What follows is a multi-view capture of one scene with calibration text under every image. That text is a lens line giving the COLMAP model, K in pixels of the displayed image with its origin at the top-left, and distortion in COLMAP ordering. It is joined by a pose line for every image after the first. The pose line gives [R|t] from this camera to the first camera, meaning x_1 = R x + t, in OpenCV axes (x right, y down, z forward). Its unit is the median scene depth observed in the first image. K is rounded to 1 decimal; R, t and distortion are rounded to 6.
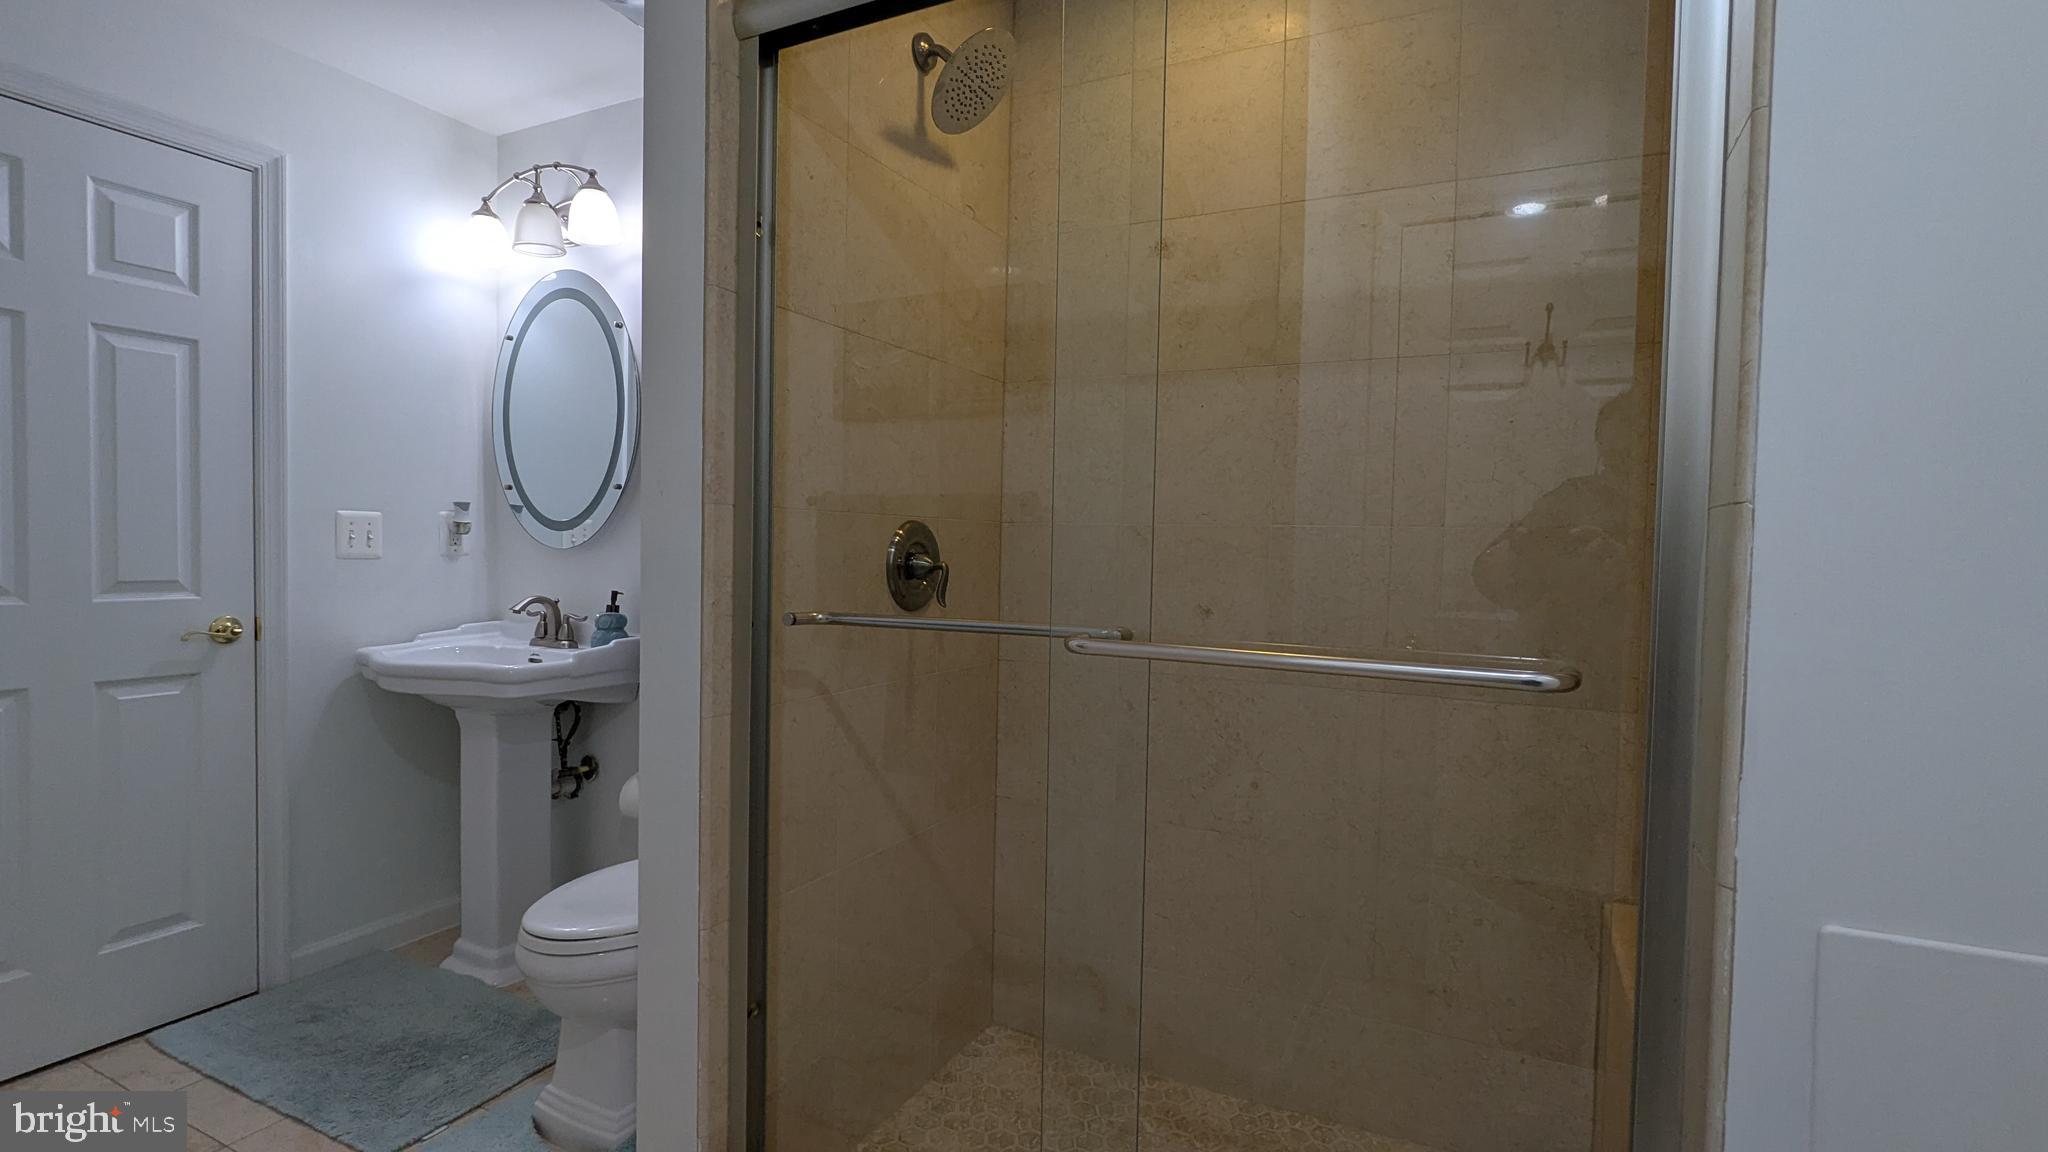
lens RADIAL K [[962.5, 0, 1020.7], [0, 962.5, 577.0], [0, 0, 1]] dist [-0.000286, 0.001034]
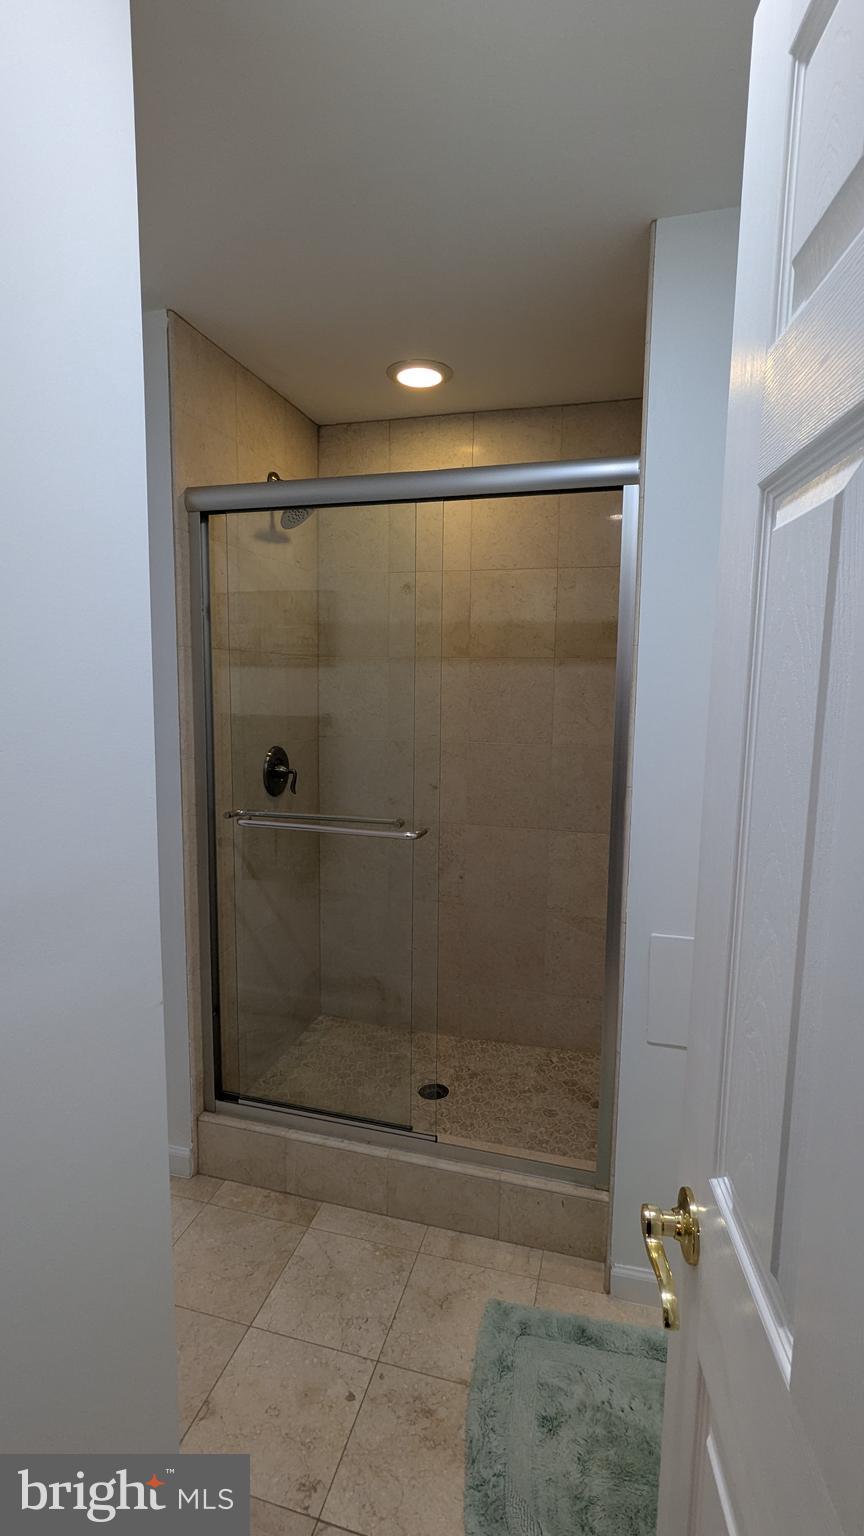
lens RADIAL K [[721.9, 0, 428.8], [0, 721.9, 764.1], [0, 0, 1]] dist [-0.000286, 0.001034]
pose [[0.980972, -0.033070, 0.191312, -0.089241], [0.016309, 0.995940, 0.088530, -0.140442], [-0.193463, -0.083726, 0.977529, -0.381525]]
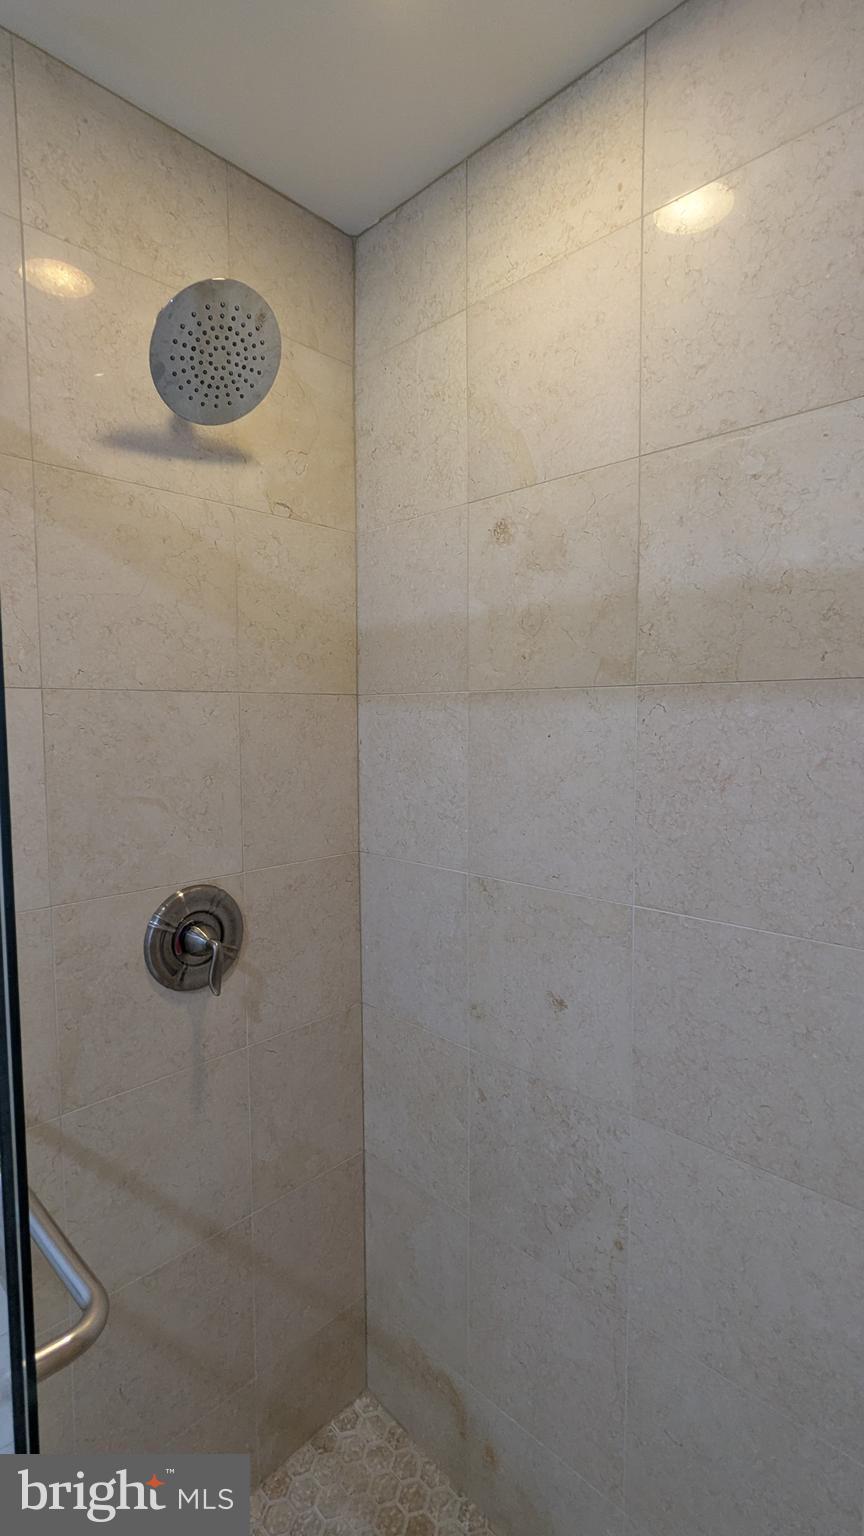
lens RADIAL K [[721.9, 0, 428.8], [0, 721.9, 764.1], [0, 0, 1]] dist [-0.000286, 0.001034]
pose [[0.955854, -0.007889, -0.293735, 0.278167], [0.016790, 0.999473, 0.027795, -0.181263], [0.293361, -0.031499, 0.955483, 0.447153]]
